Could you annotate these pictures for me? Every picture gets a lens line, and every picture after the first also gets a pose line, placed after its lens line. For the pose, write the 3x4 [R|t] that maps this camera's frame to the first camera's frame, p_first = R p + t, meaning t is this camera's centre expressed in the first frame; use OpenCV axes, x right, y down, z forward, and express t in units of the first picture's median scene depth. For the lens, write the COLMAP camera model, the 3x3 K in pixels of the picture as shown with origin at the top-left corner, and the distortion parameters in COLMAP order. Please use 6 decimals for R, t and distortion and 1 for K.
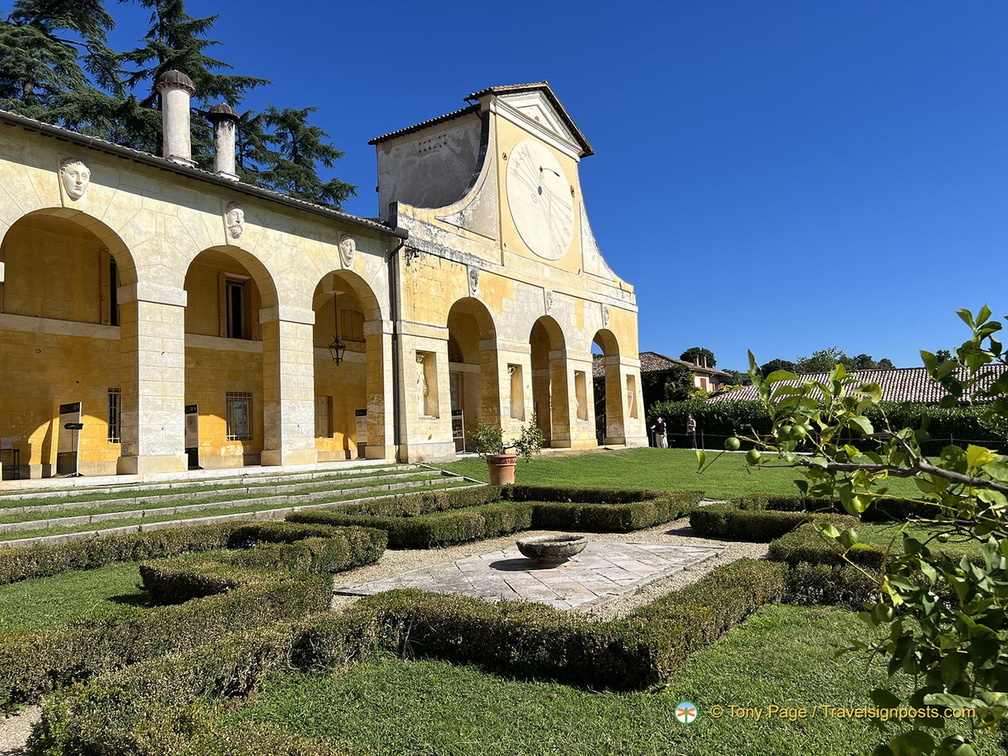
lens RADIAL K [[749.8, 0, 506.8], [0, 749.8, 398.1], [0, 0, 1]] dist [0.047904, -0.051200]
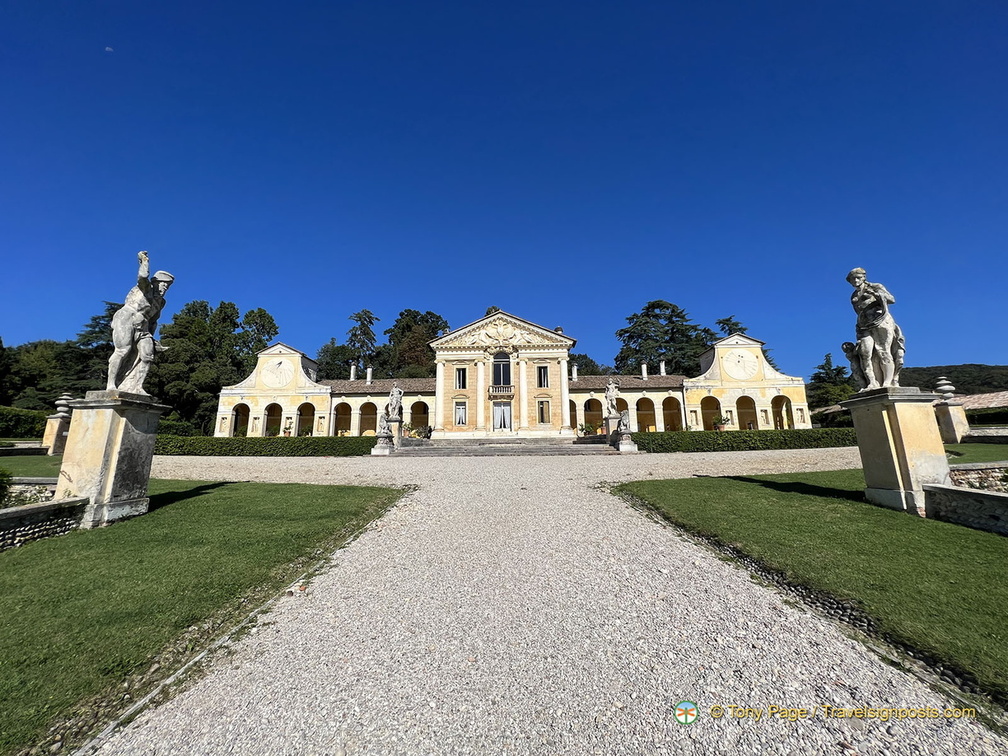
lens RADIAL K [[411.0, 0, 502.8], [0, 411.0, 380.5], [0, 0, 1]] dist [-0.014535, 0.001394]
pose [[0.528143, -0.138715, -0.837748, 1.259431], [0.037884, 0.989434, -0.139948, 0.056243], [0.848310, 0.042175, 0.527818, -1.176837]]
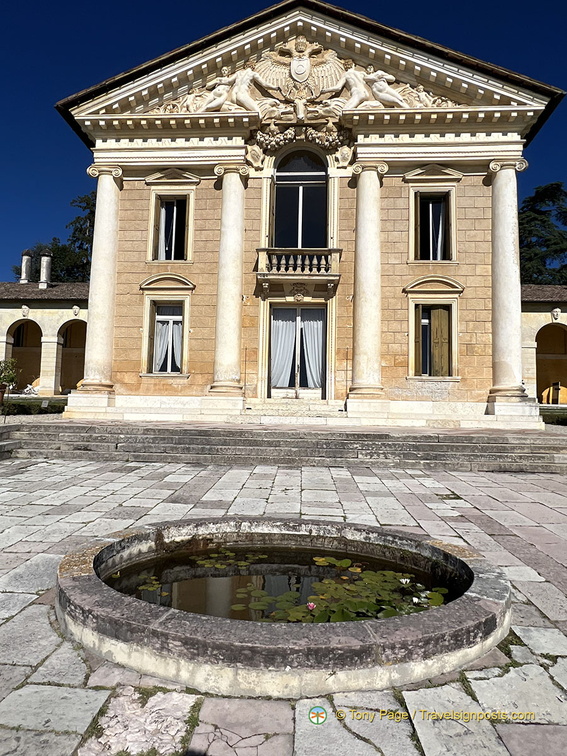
lens RADIAL K [[514.1, 0, 282.1], [0, 514.1, 377.0], [0, 0, 1]] dist [0.009911, -0.000748]
pose [[0.494397, -0.021616, -0.868967, 0.378077], [0.005913, 0.999751, -0.021505, 0.013290], [0.869216, 0.005494, 0.494402, -0.619350]]
